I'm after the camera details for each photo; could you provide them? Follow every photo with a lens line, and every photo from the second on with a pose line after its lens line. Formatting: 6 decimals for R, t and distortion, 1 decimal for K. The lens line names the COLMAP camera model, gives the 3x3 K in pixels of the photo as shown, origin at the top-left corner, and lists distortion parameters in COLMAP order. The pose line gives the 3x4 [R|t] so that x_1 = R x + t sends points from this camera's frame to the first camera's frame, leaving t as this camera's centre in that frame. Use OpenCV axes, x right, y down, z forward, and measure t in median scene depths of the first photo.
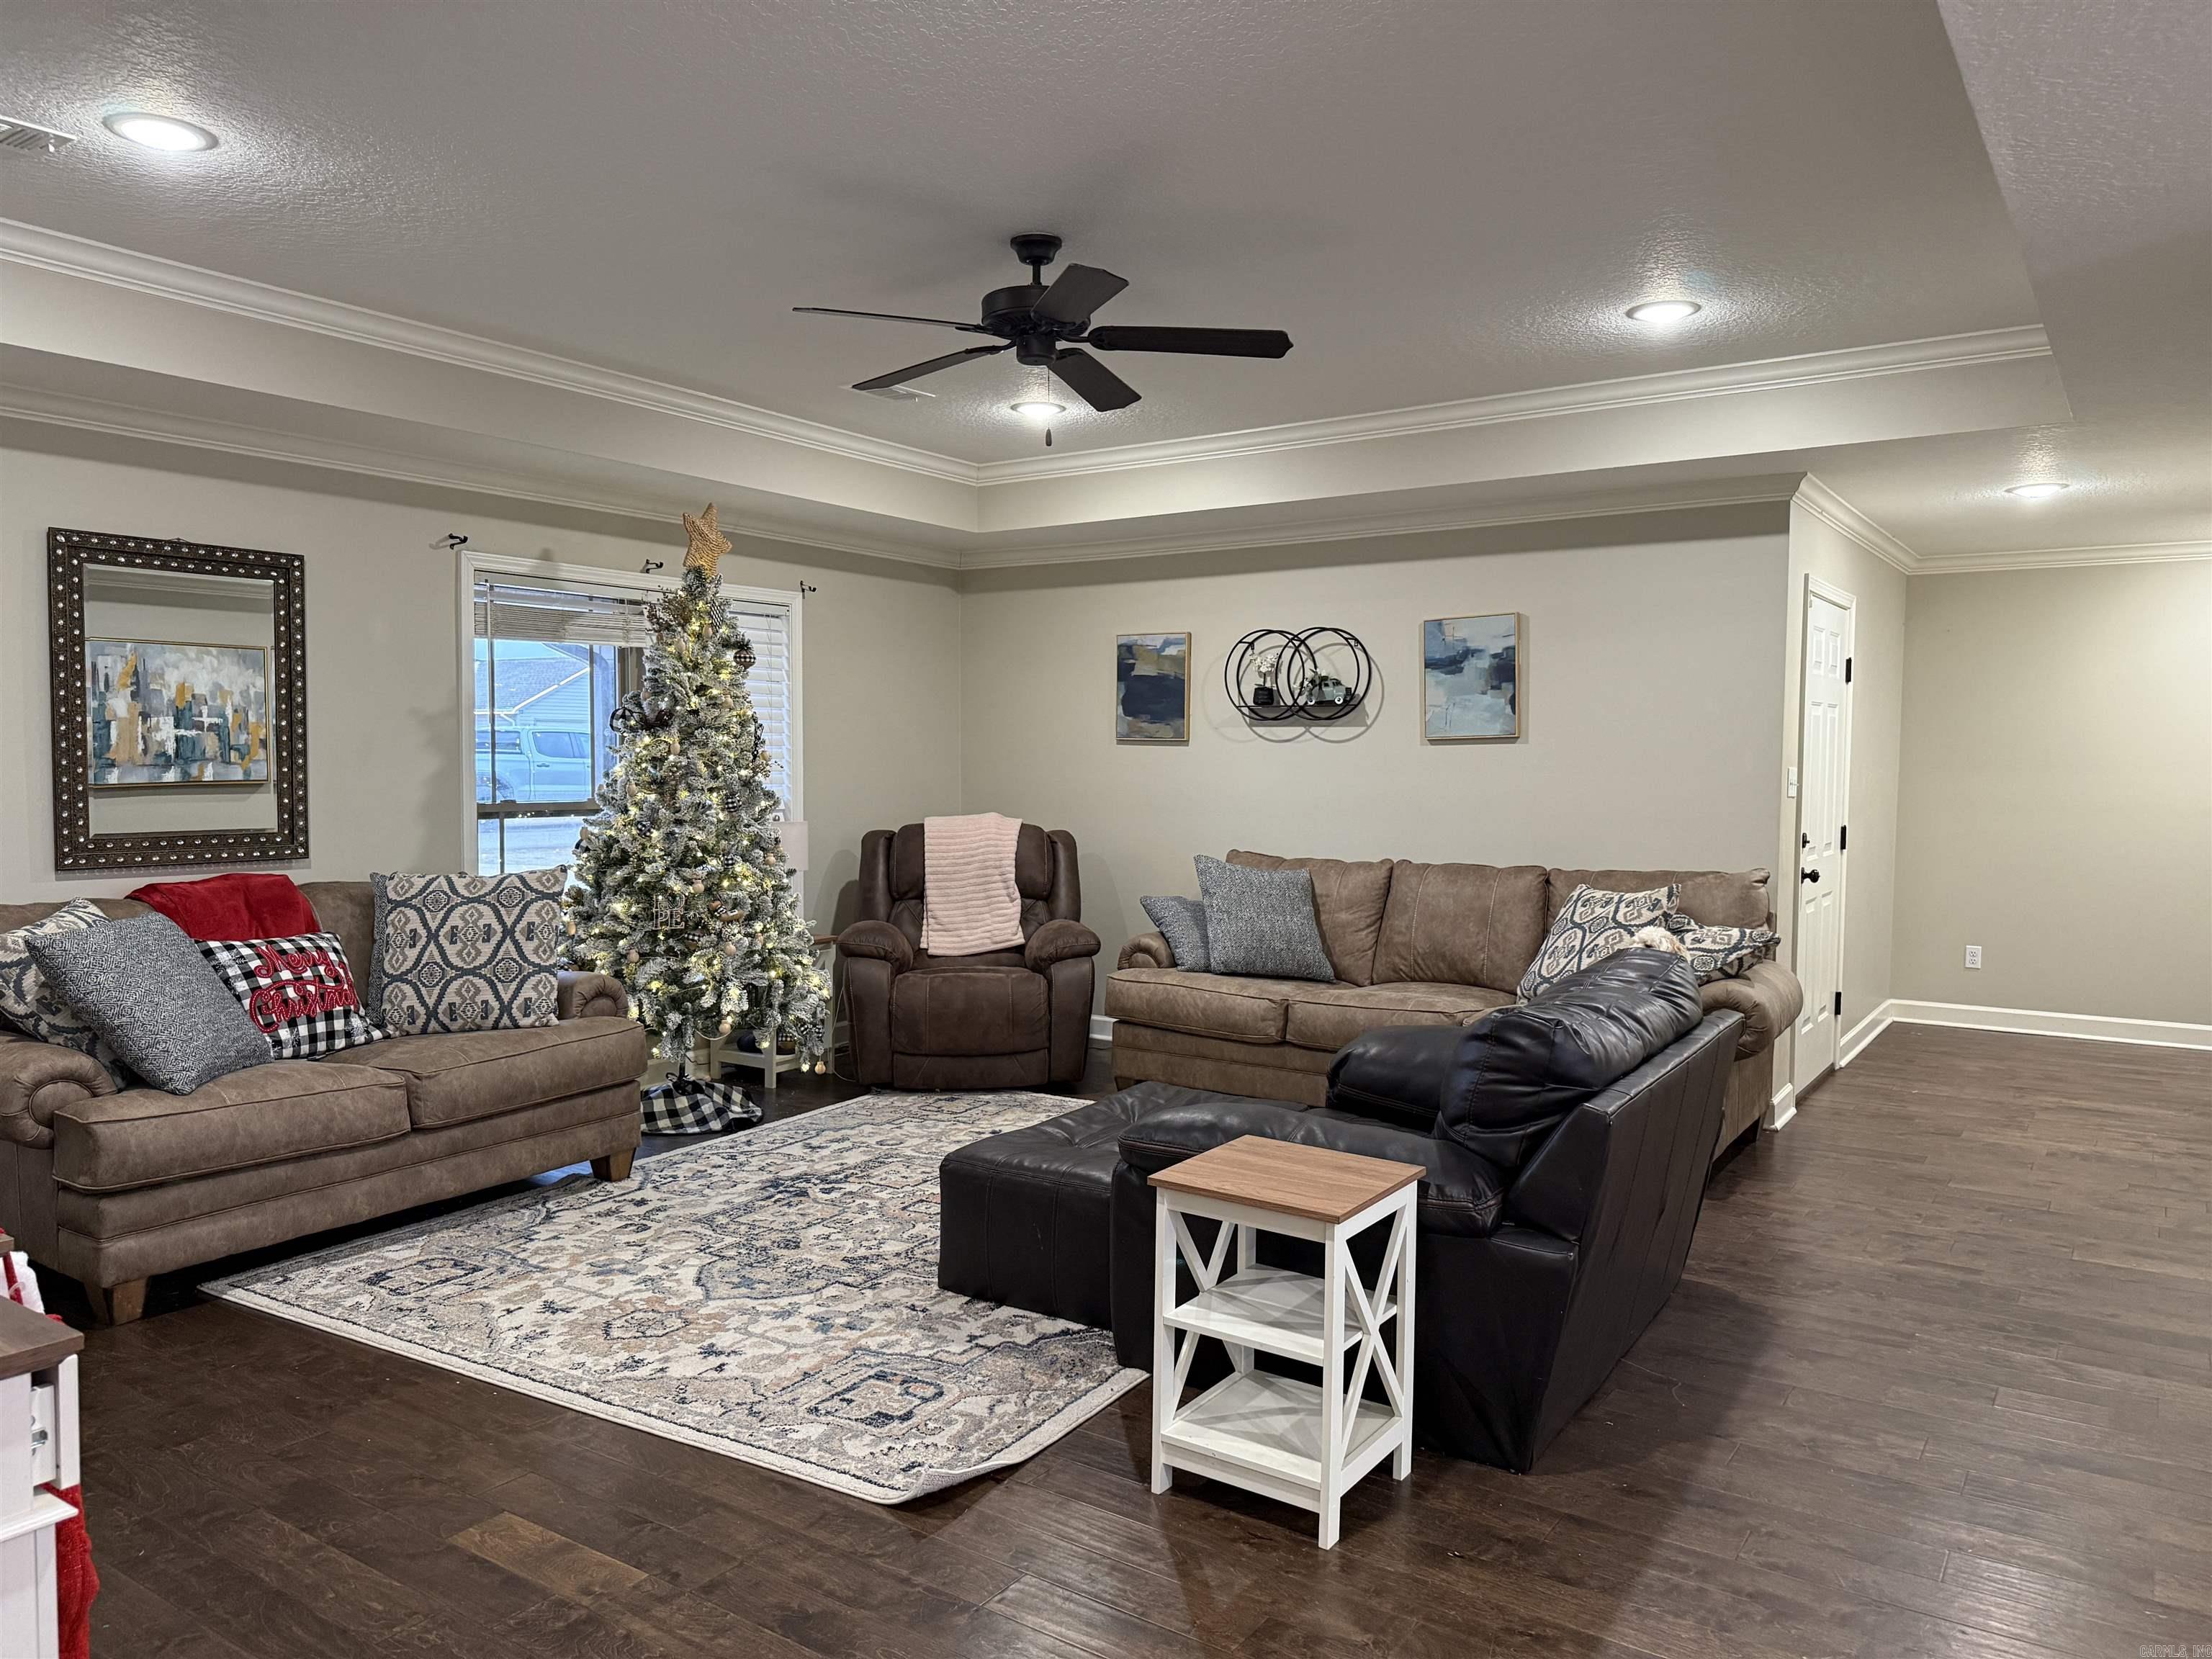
lens RADIAL K [[1529.8, 0, 1106.0], [0, 1529.8, 829.5], [0, 0, 1]] dist [0.026284, -0.002256]
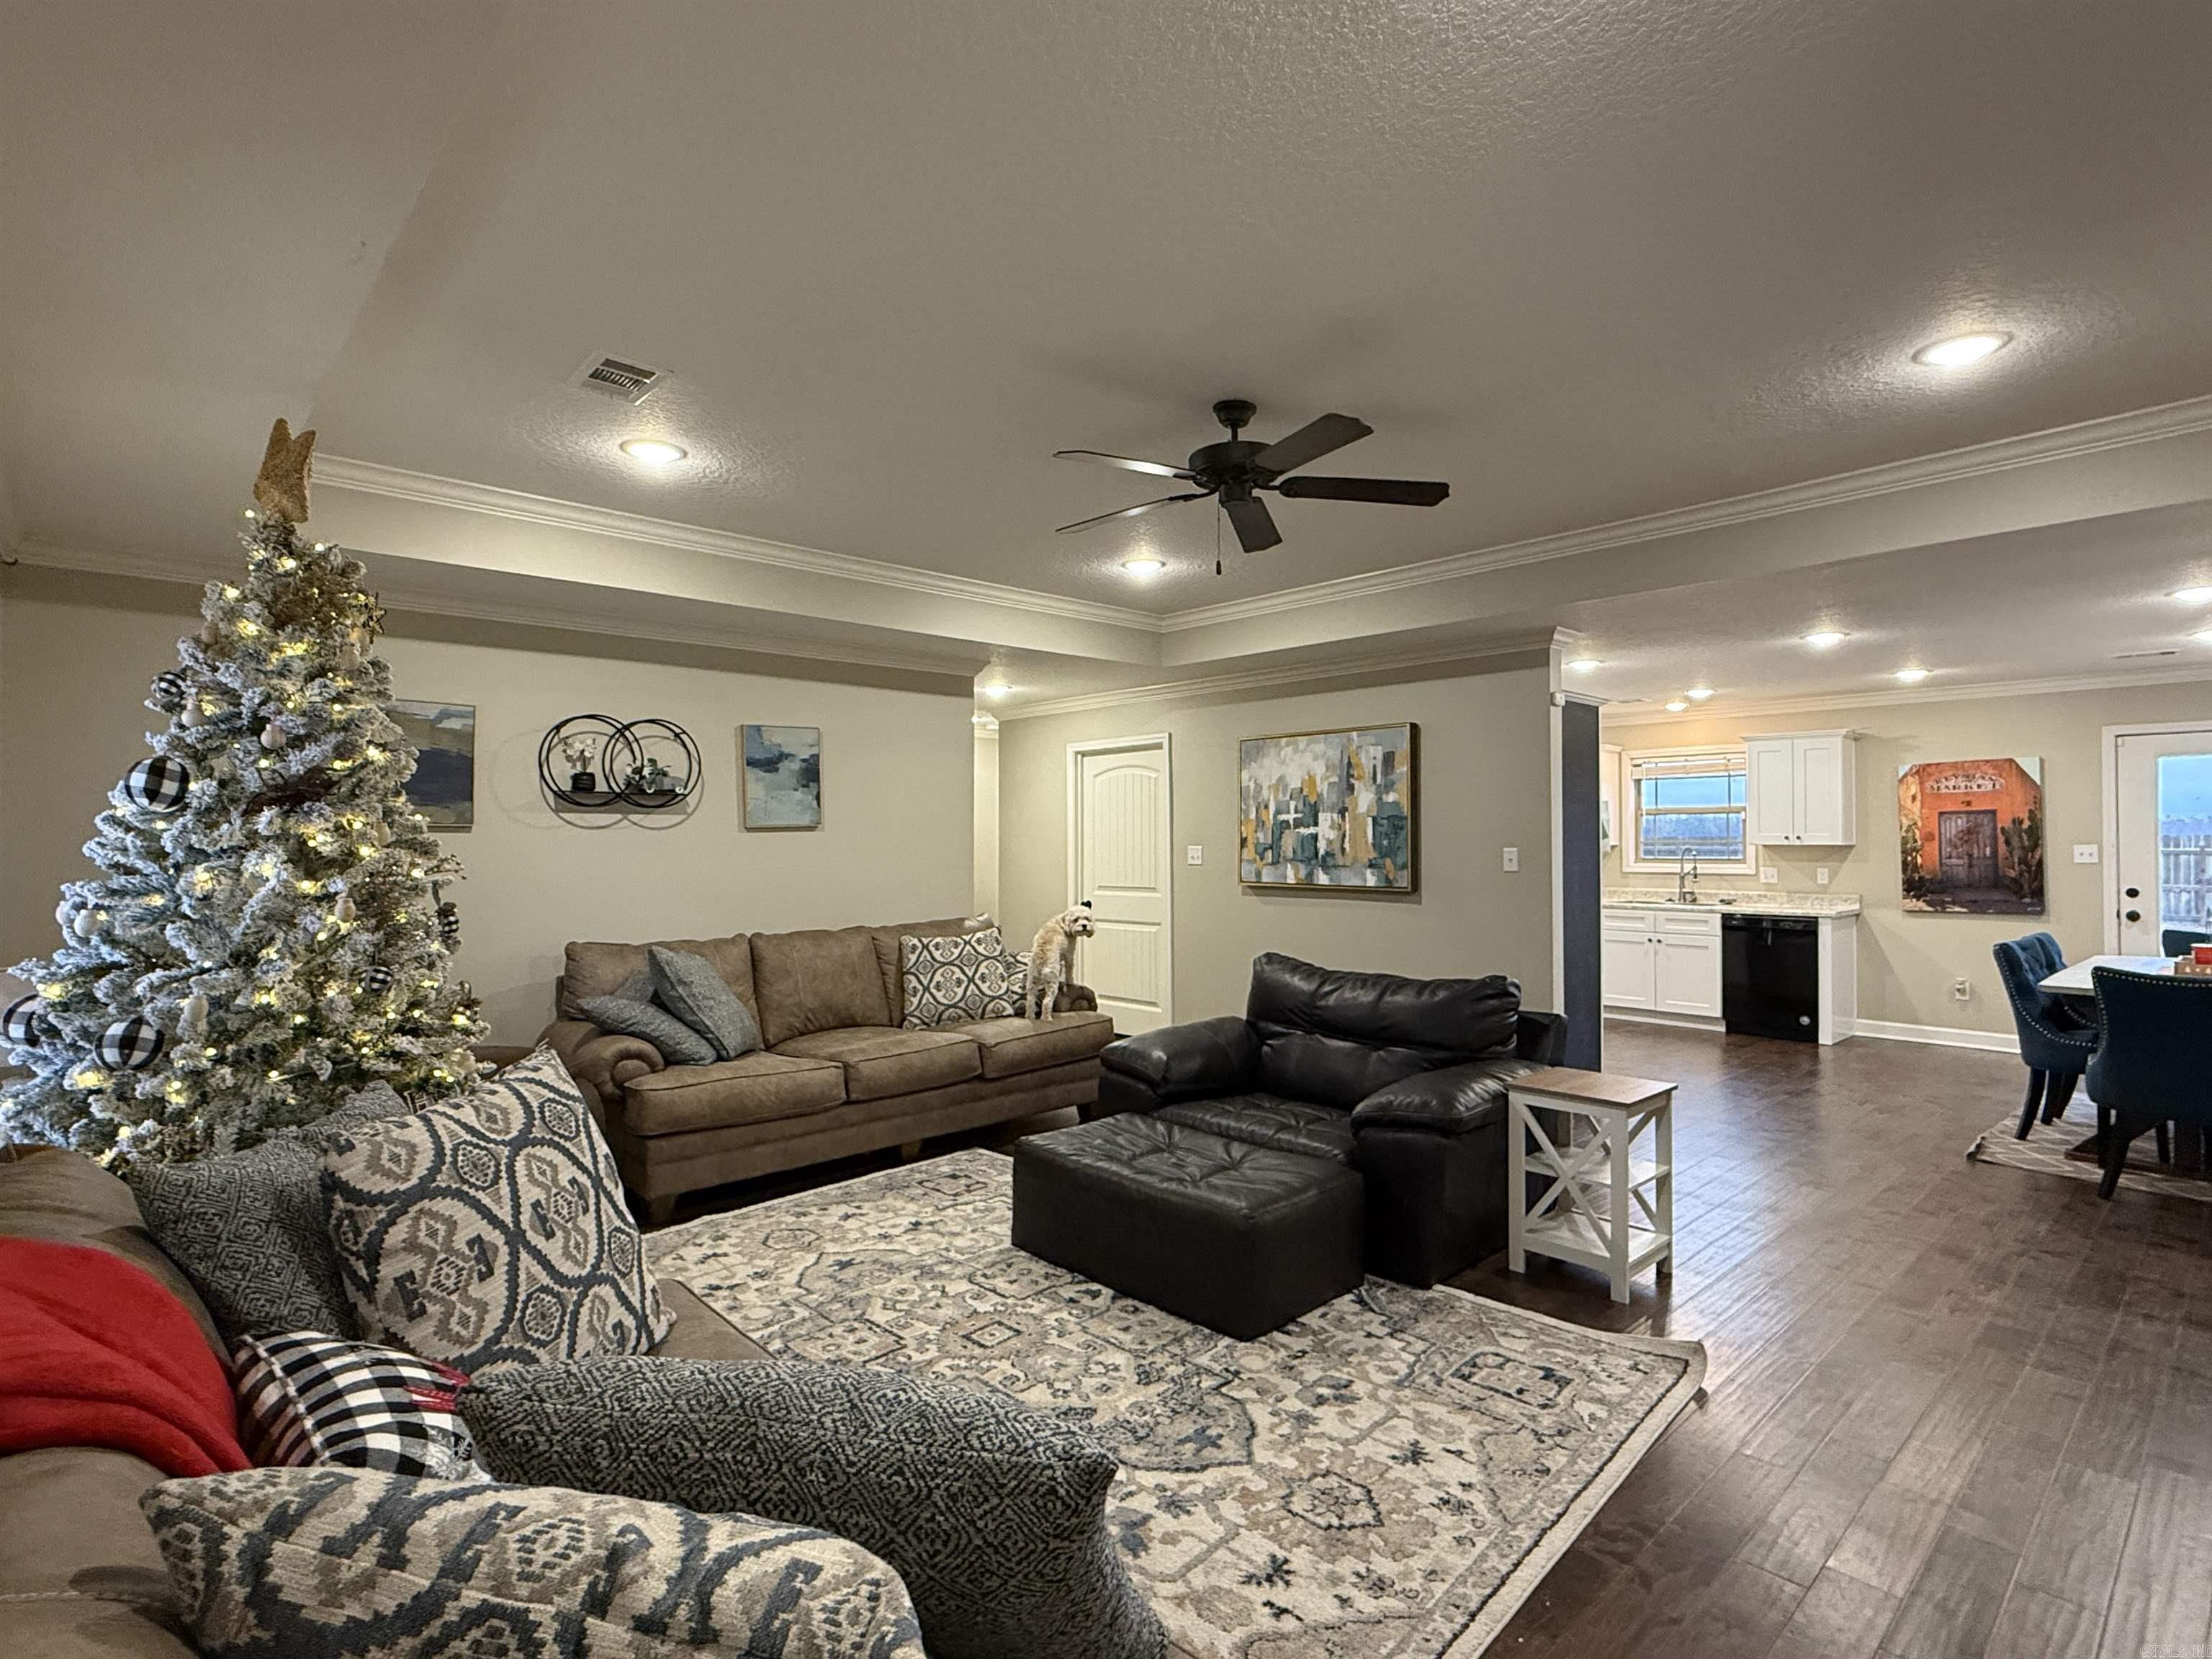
lens RADIAL K [[1098.1, 0, 1106.0], [0, 1098.1, 829.5], [0, 0, 1]] dist [0.013043, 0.000483]
pose [[0.227562, 0.006212, 0.973744, -0.765673], [0.053455, 0.998392, -0.018862, -0.039548], [-0.972295, 0.056344, 0.226864, 0.790607]]
